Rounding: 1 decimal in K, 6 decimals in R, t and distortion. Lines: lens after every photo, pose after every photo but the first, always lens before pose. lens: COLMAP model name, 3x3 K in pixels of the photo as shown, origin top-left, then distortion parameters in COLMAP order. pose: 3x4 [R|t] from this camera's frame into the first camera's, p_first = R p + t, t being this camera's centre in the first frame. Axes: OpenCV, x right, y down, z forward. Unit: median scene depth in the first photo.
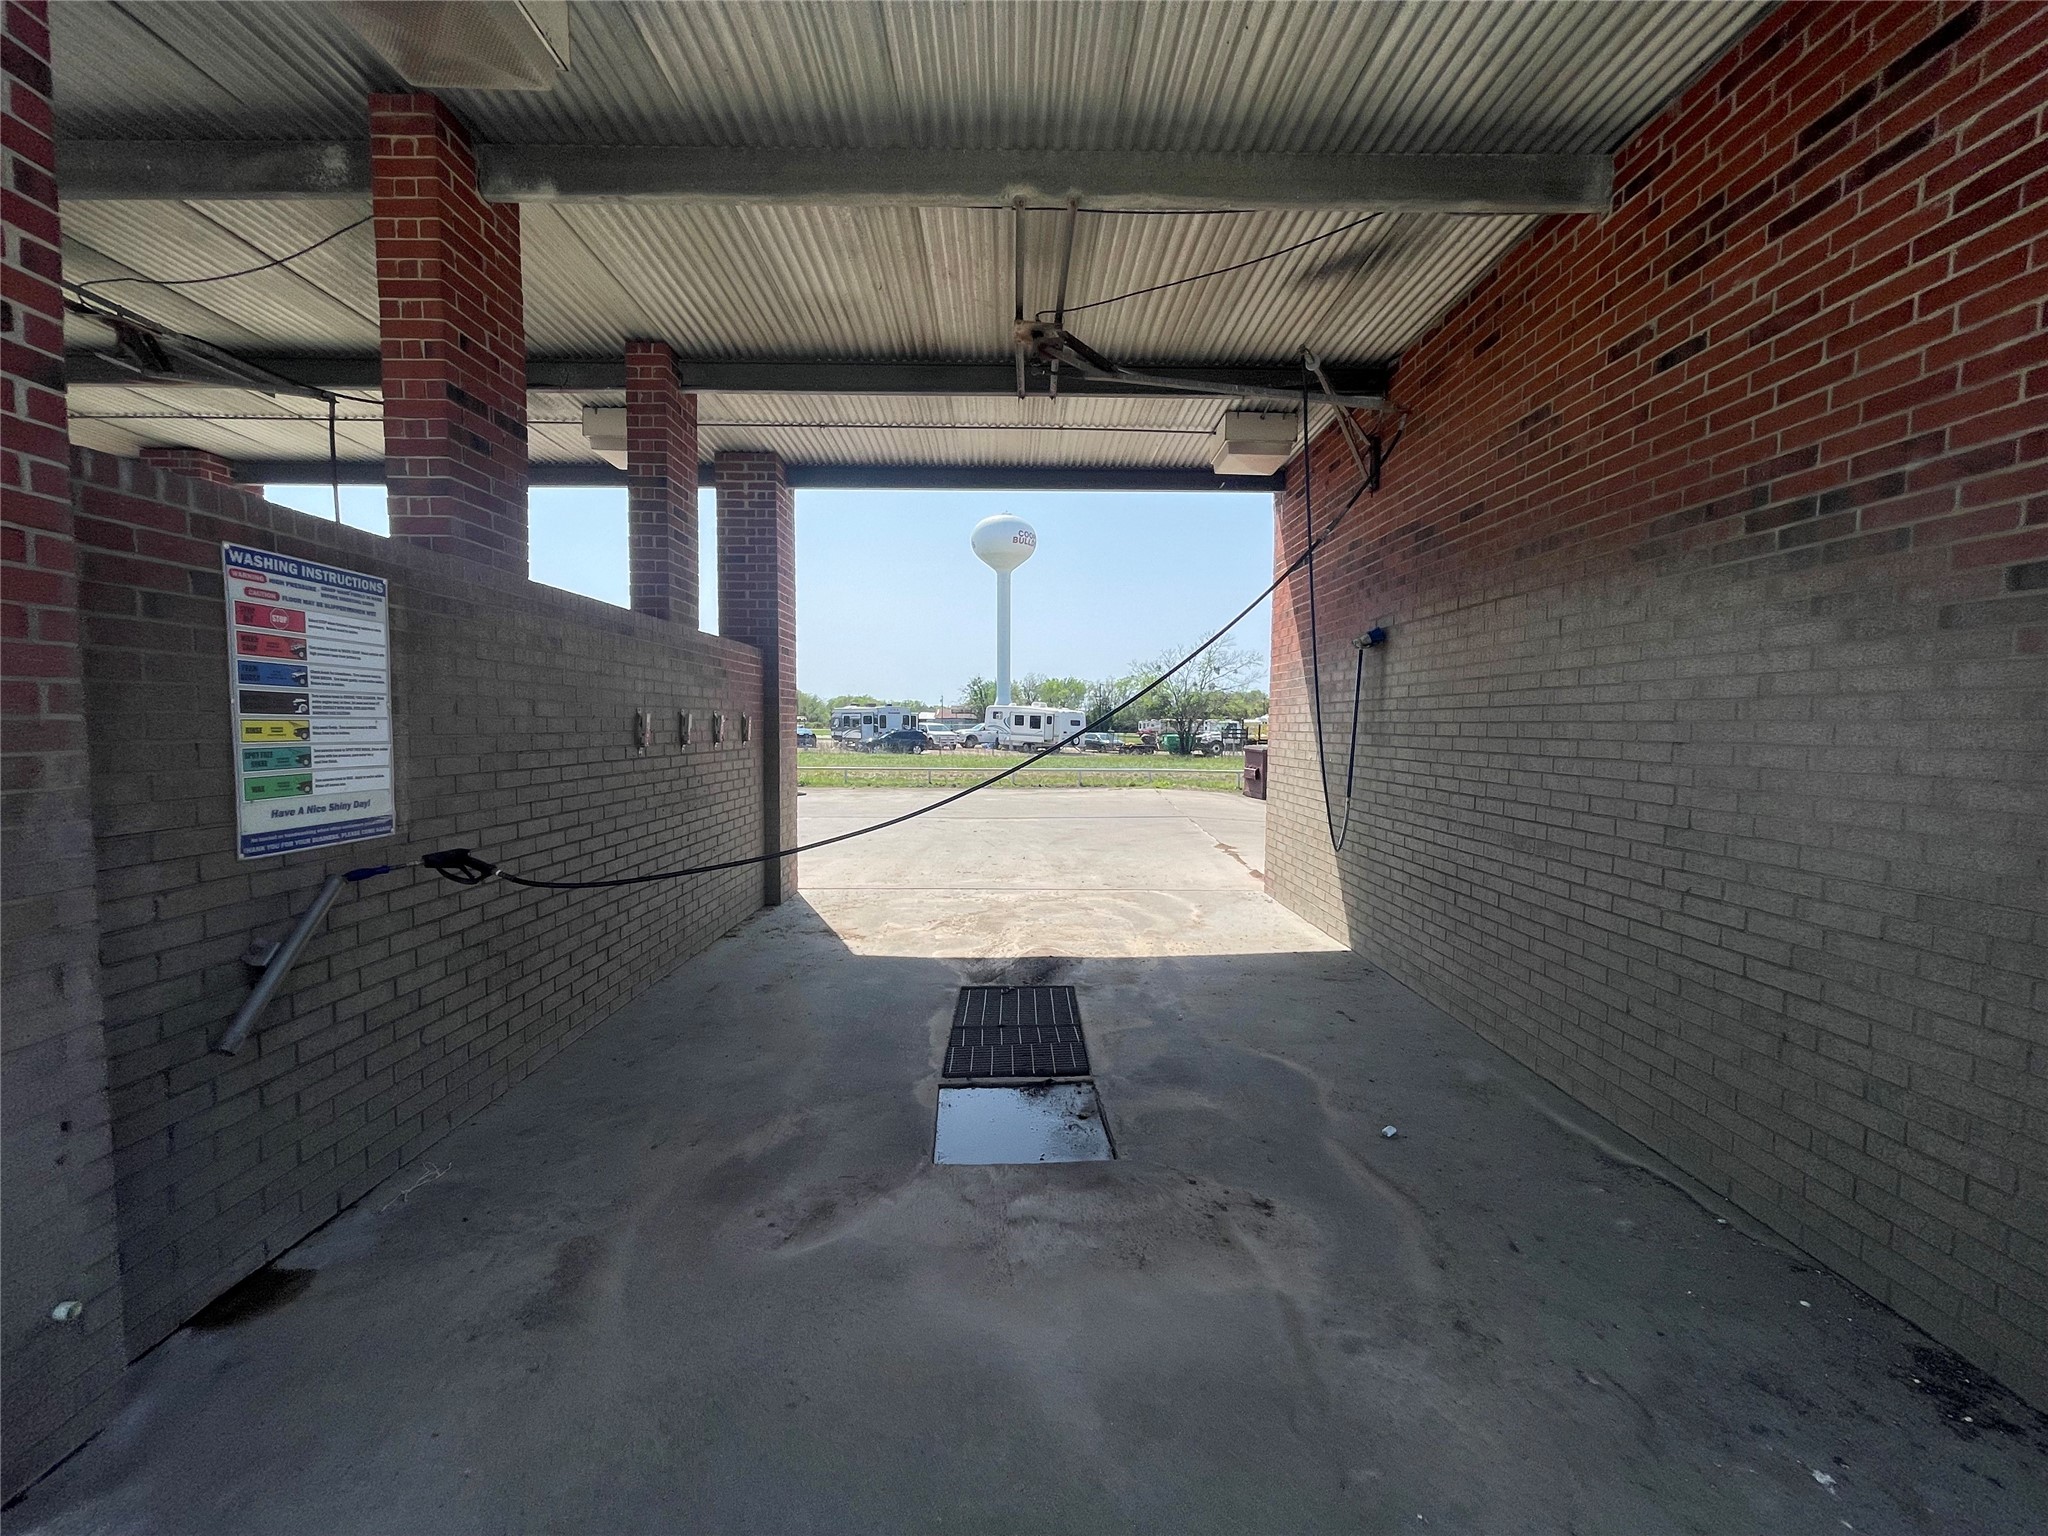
lens RADIAL K [[817.7, 0, 1017.5], [0, 817.7, 783.2], [0, 0, 1]] dist [0.015495, 0.000021]
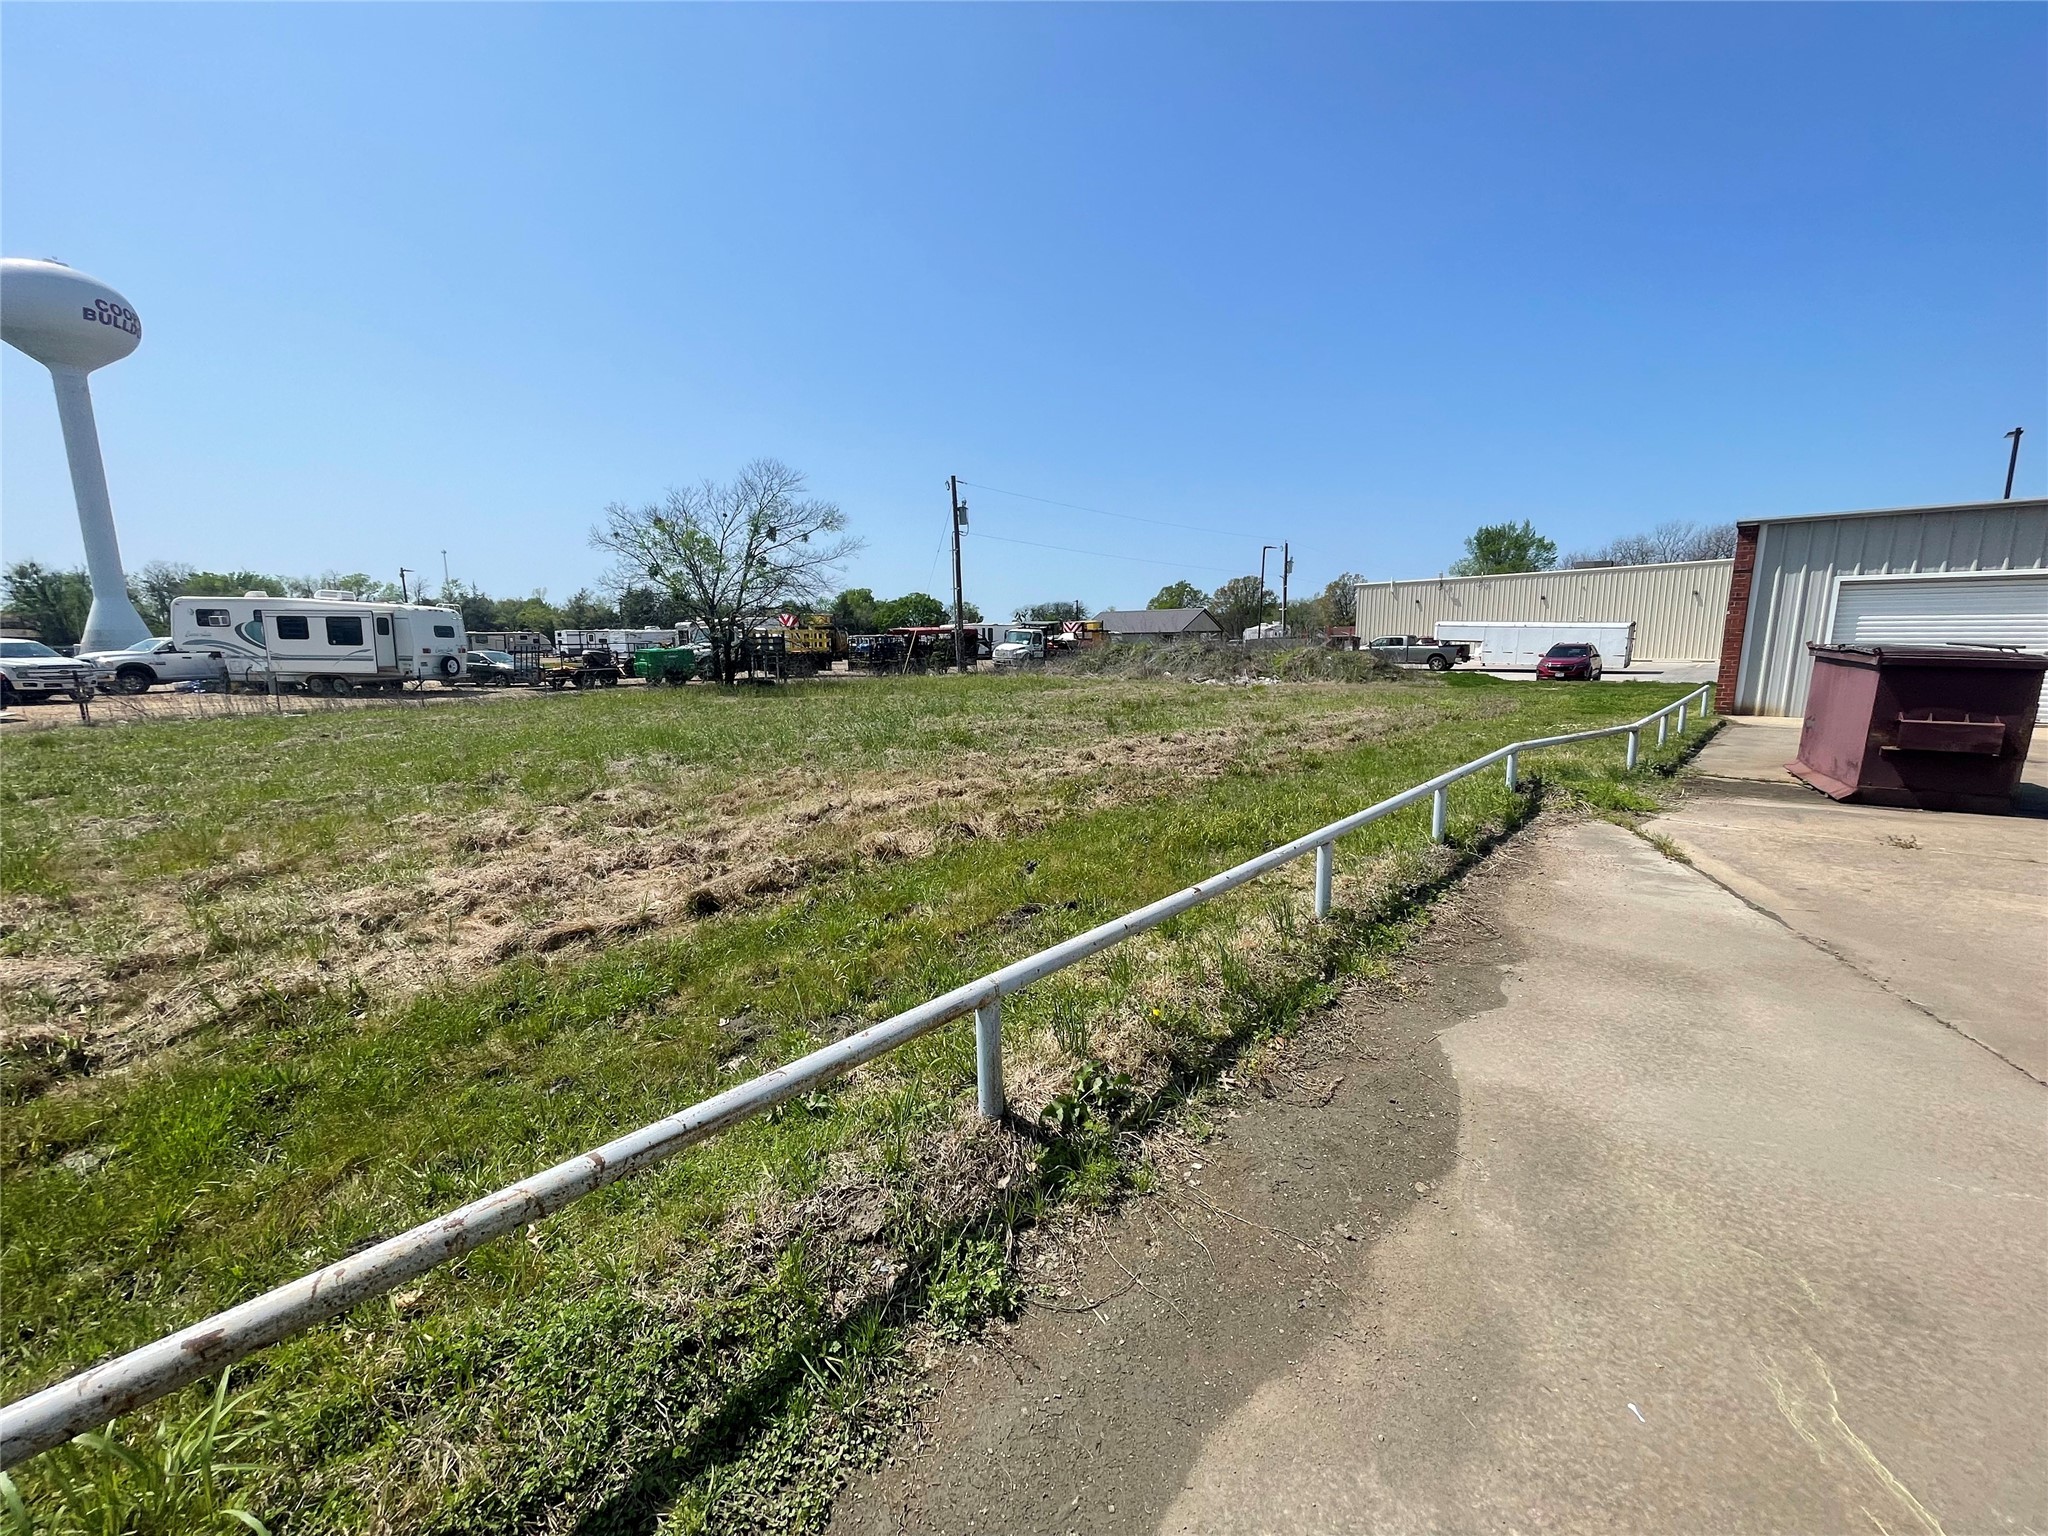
lens RADIAL K [[819.7, 0, 1000.5], [0, 819.7, 774.9], [0, 0, 1]] dist [0.015731, -0.006123]
pose [[0.682684, -0.137094, 0.717738, -1.511321], [0.070597, 0.990022, 0.121953, -0.484423], [-0.727296, -0.032585, 0.685550, 8.066454]]
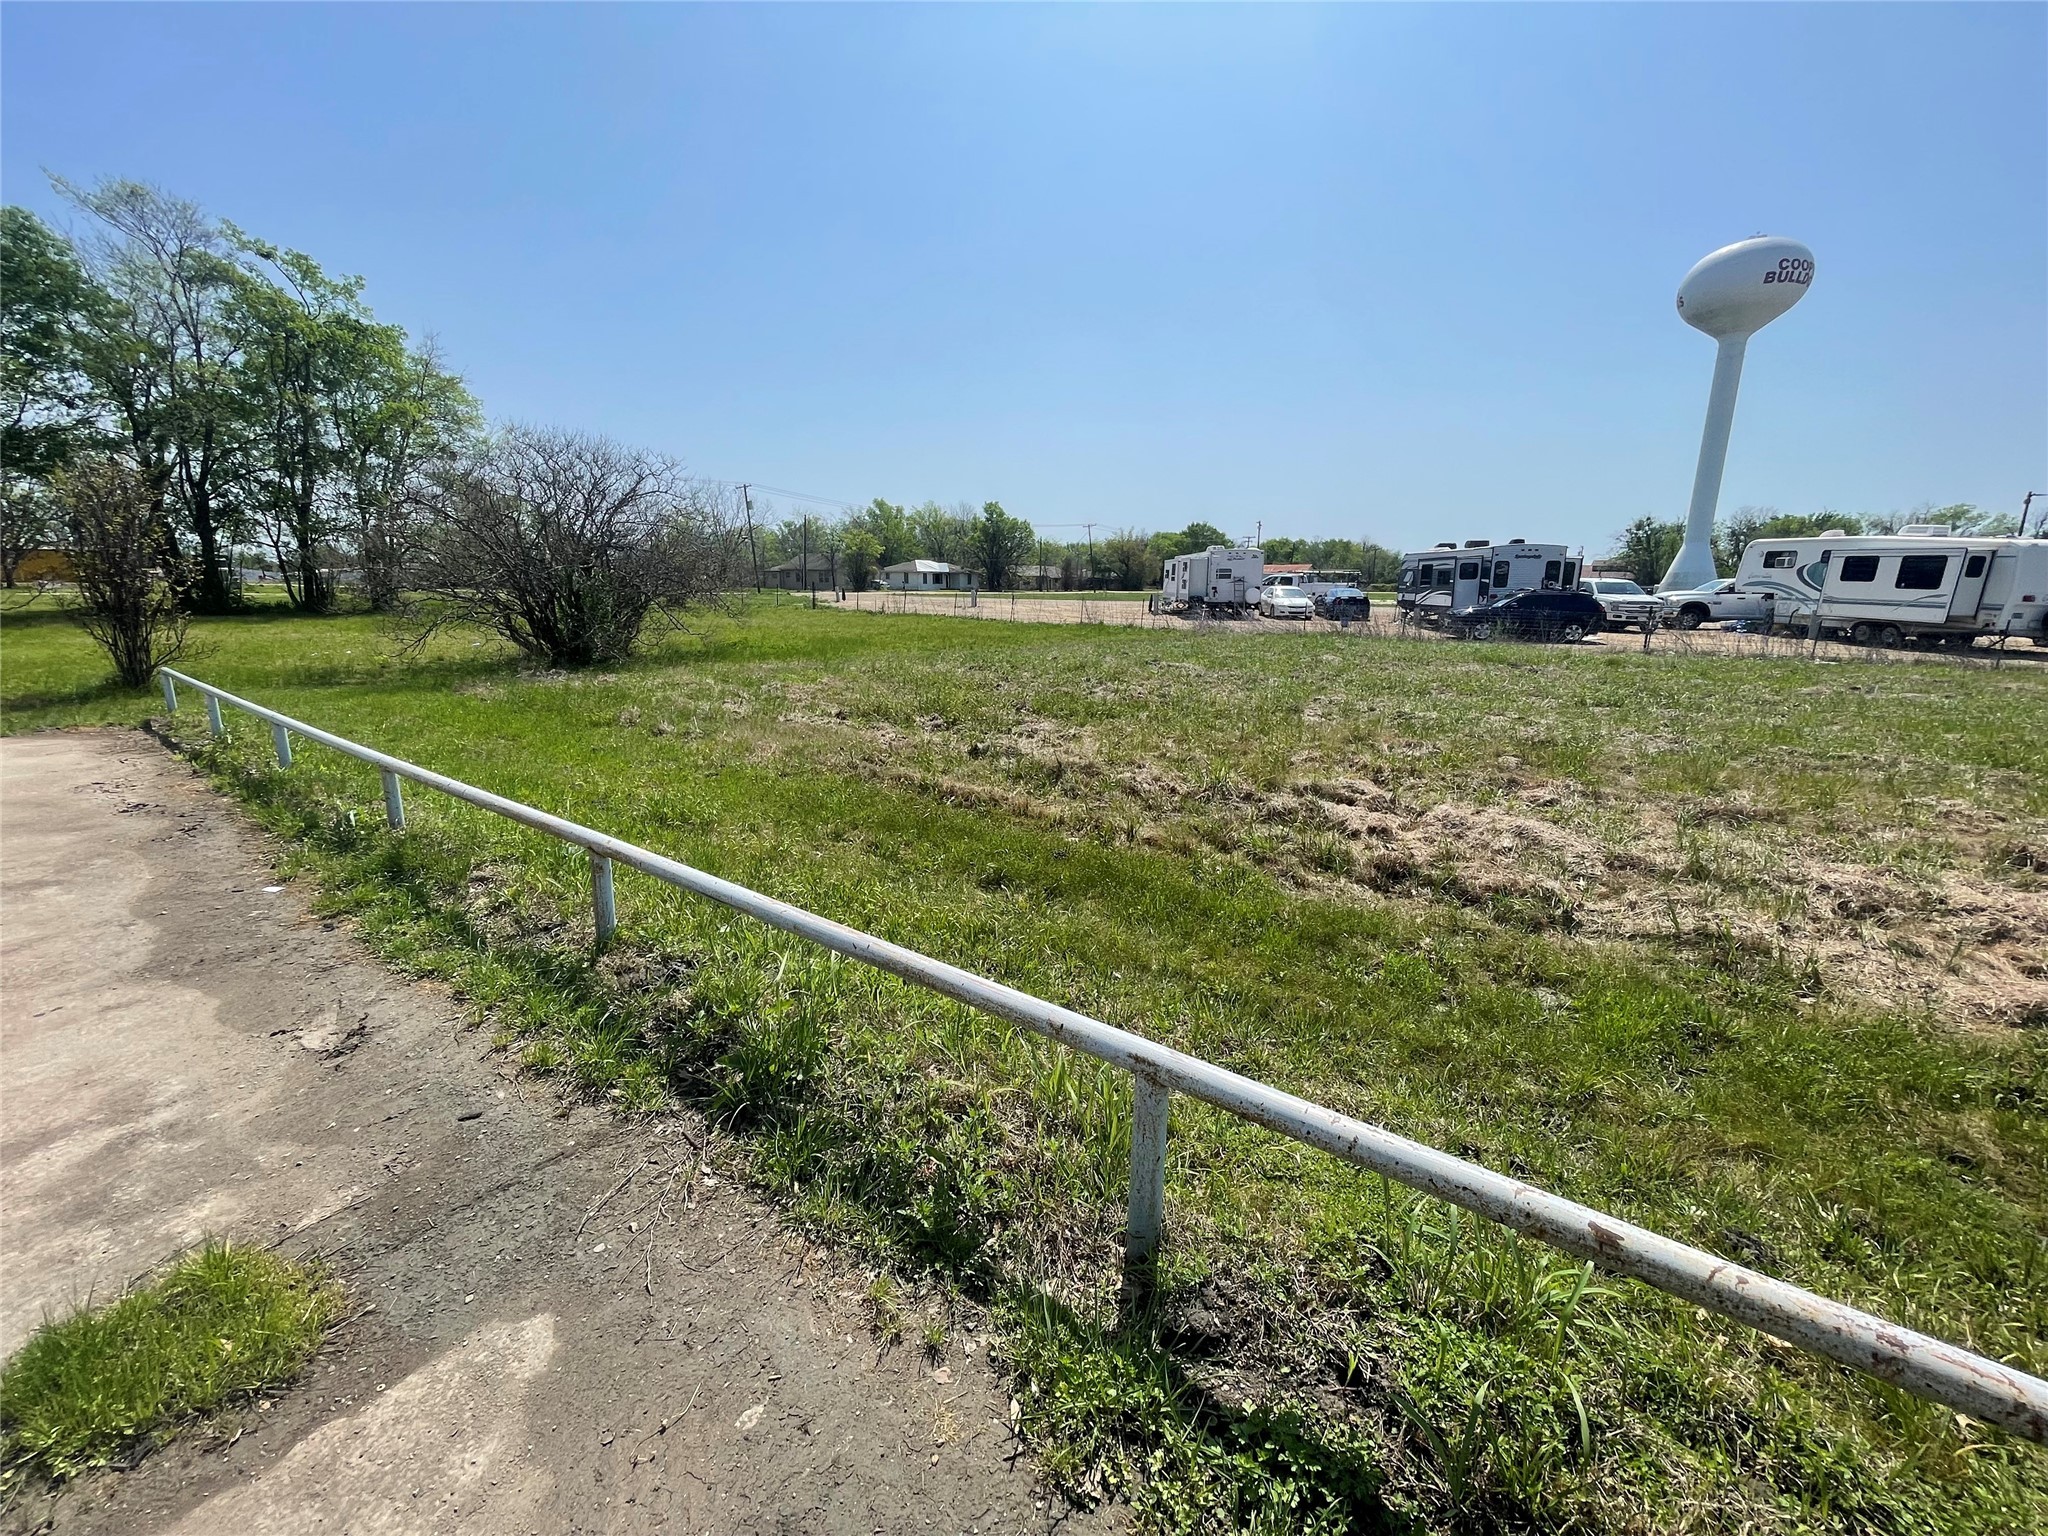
lens RADIAL K [[820.3, 0, 1034.8], [0, 820.3, 774.5], [0, 0, 1]] dist [0.000625, -0.000112]
pose [[0.795493, 0.133722, -0.591023, -1.541549], [-0.043242, 0.985387, 0.164748, -0.479384], [0.604417, -0.105499, 0.789652, 8.133576]]
